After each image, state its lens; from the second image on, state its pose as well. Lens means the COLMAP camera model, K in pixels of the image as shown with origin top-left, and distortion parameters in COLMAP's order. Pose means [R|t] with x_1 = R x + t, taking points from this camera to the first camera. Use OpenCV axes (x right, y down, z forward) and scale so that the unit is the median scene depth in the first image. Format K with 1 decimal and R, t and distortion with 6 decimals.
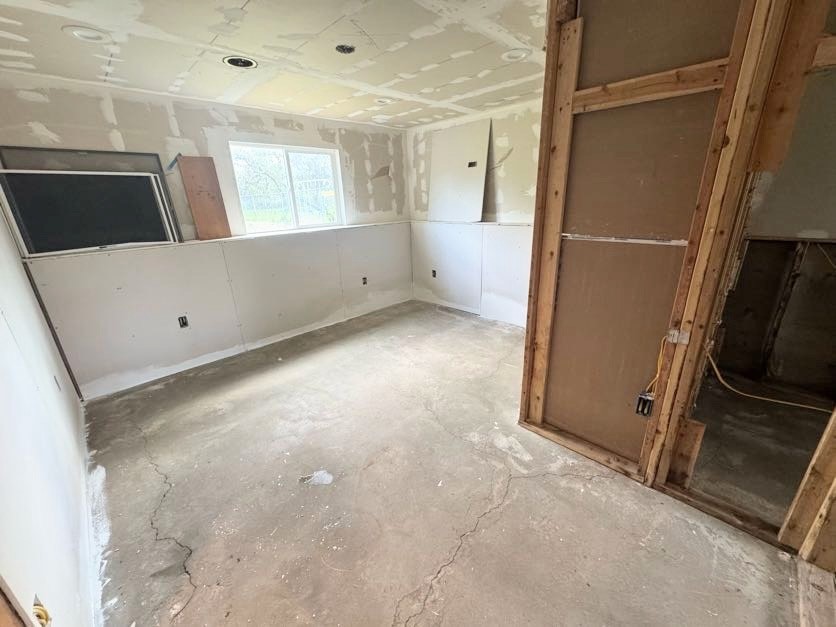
lens RADIAL K [[336.1, 0, 418.0], [0, 336.1, 313.5], [0, 0, 1]] dist [0.002266, 0.000013]
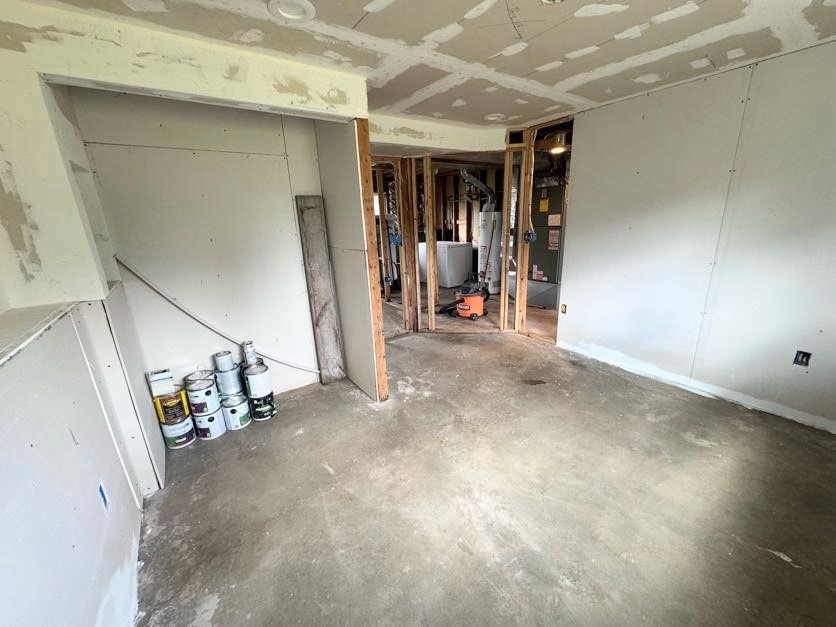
lens RADIAL K [[336.1, 0, 418.0], [0, 336.1, 313.5], [0, 0, 1]] dist [0.002266, 0.000013]
pose [[-0.983464, 0.022441, 0.179706, -0.041934], [0.121995, 0.815469, 0.565798, -0.612538], [-0.133847, 0.578365, -0.804723, 1.763619]]
